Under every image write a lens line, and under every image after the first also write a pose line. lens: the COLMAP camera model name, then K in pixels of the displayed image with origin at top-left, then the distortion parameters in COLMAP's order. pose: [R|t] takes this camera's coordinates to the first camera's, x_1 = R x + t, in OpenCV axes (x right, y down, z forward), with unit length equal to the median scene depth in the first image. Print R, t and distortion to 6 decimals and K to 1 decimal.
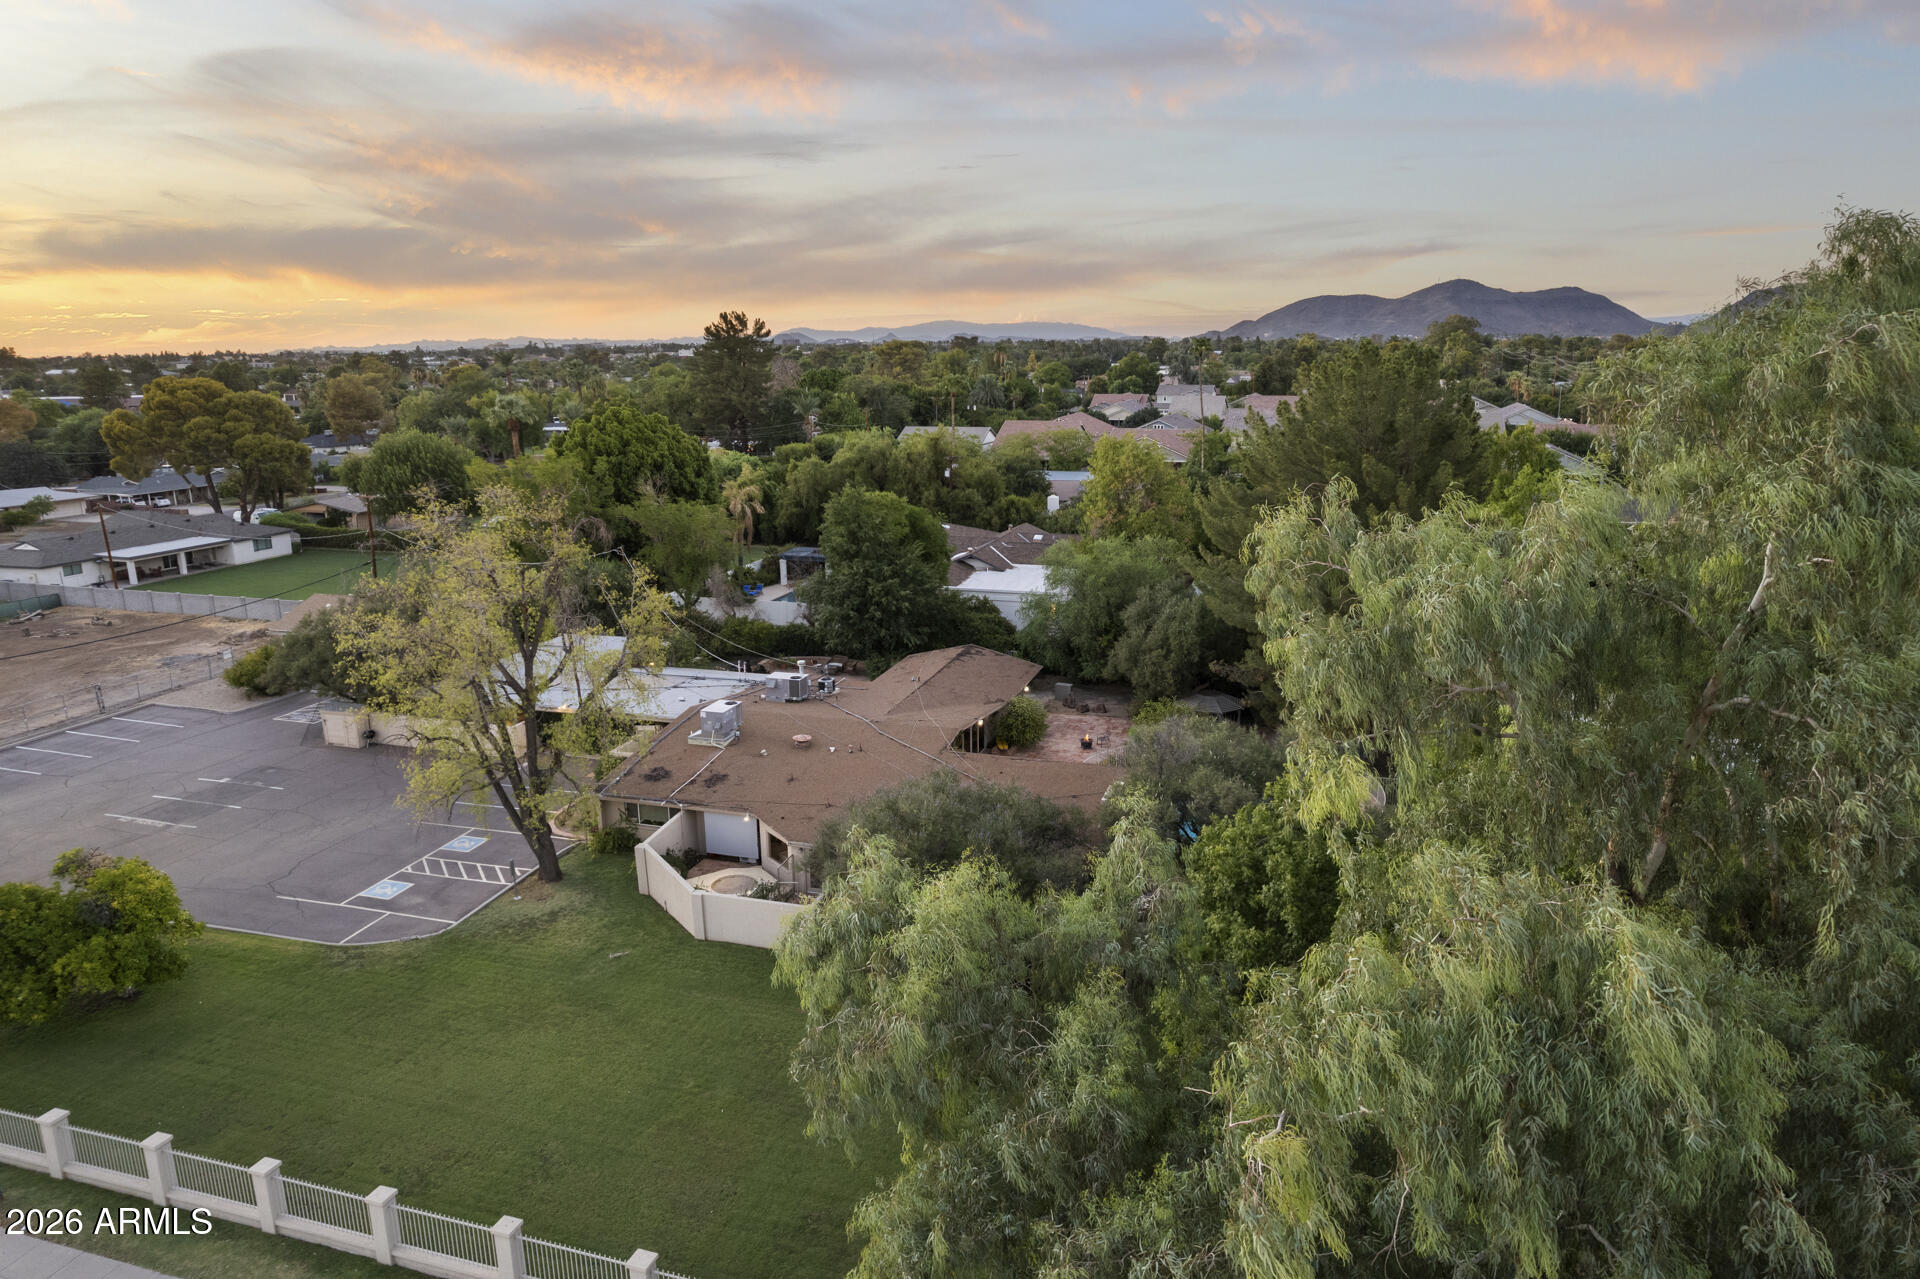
lens RADIAL K [[1208.1, 0, 959.0], [0, 1208.1, 638.9], [0, 0, 1]] dist [-0.029635, 0.002551]
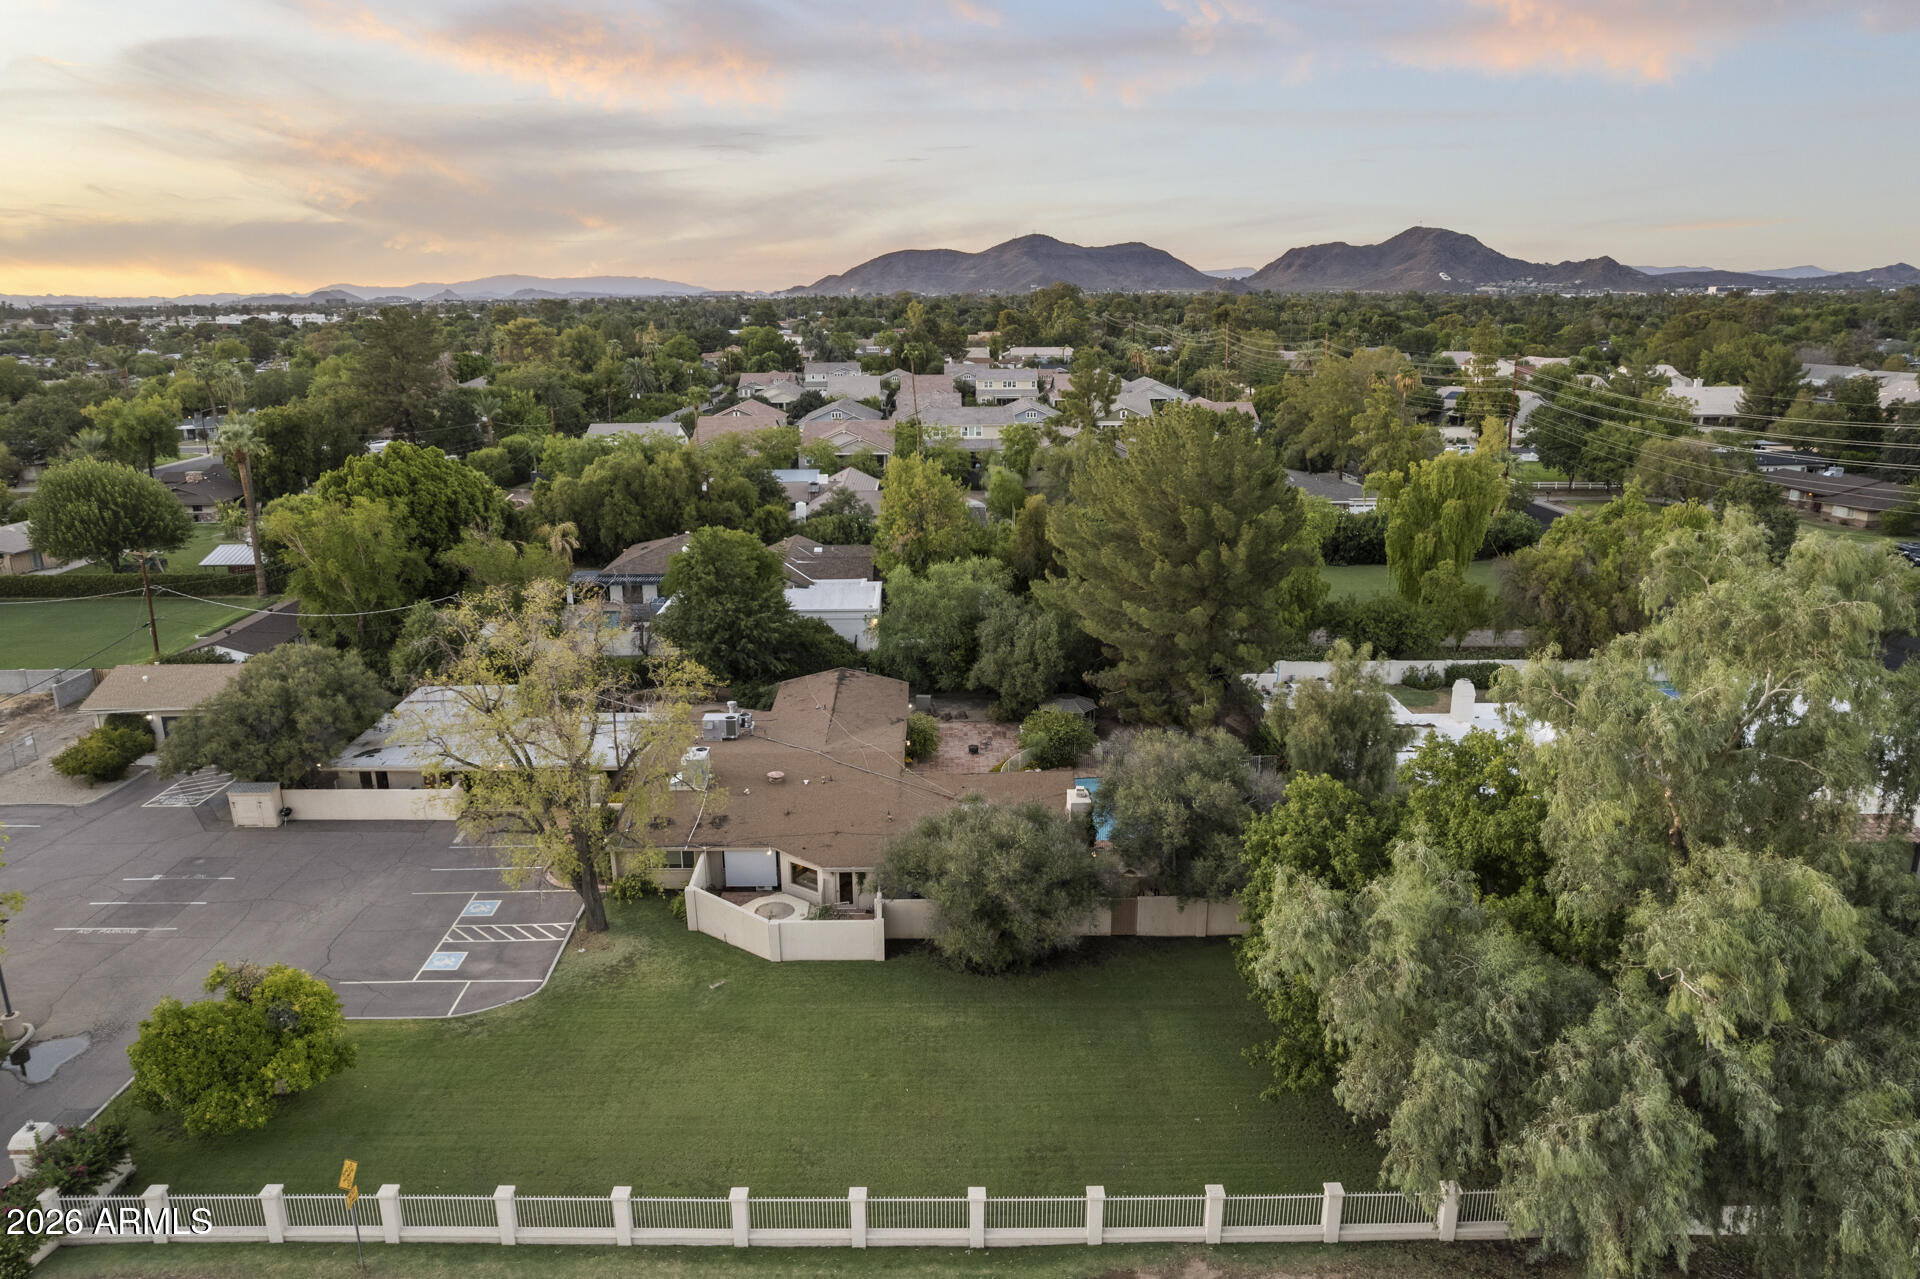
lens RADIAL K [[1208.1, 0, 964.0], [0, 1208.1, 637.4], [0, 0, 1]] dist [-0.029635, 0.002551]
pose [[0.957995, -0.073842, 0.277117, -0.229751], [0.069195, 0.997251, 0.026522, -0.054957], [-0.278313, -0.006232, 0.960470, -0.112560]]
